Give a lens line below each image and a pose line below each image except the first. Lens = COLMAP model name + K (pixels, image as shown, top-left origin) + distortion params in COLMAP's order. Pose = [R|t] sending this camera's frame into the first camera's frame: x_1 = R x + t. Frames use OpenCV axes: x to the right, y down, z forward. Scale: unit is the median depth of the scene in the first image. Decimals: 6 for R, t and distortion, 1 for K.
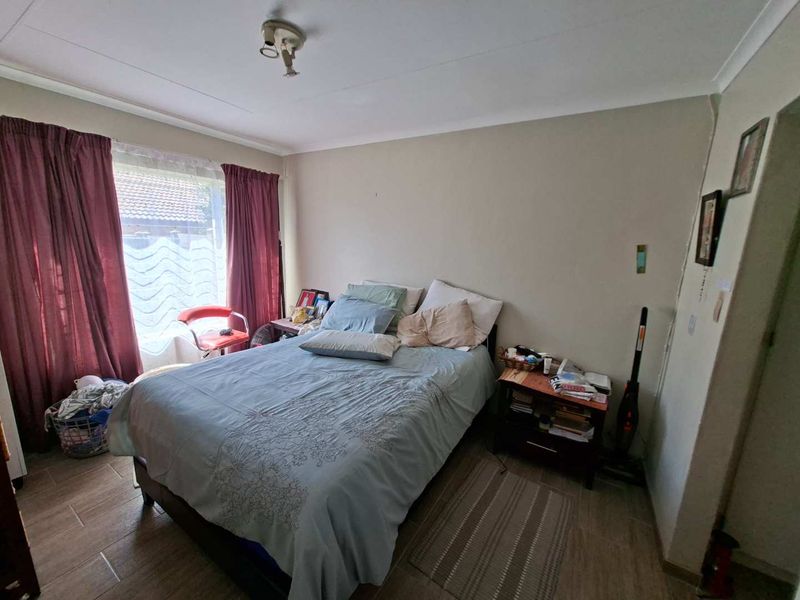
lens RADIAL K [[314.7, 0, 405.5], [0, 314.7, 297.9], [0, 0, 1]] dist [-0.002046, -0.000006]
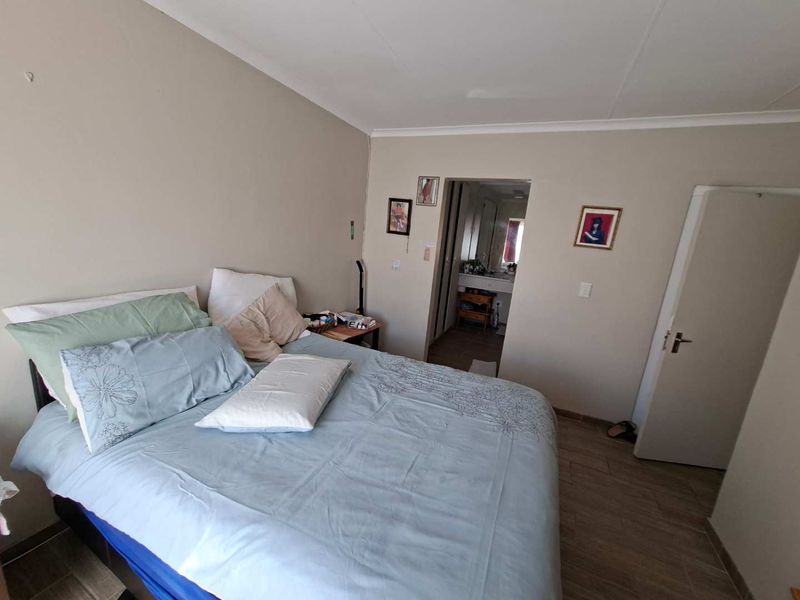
lens RADIAL K [[314.7, 0, 405.5], [0, 314.7, 297.9], [0, 0, 1]] dist [-0.002046, -0.000006]
pose [[-0.105991, -0.256064, 0.960831, -0.886058], [0.091348, 0.959681, 0.265834, -0.200583], [-0.990162, 0.115946, -0.078327, 0.942476]]
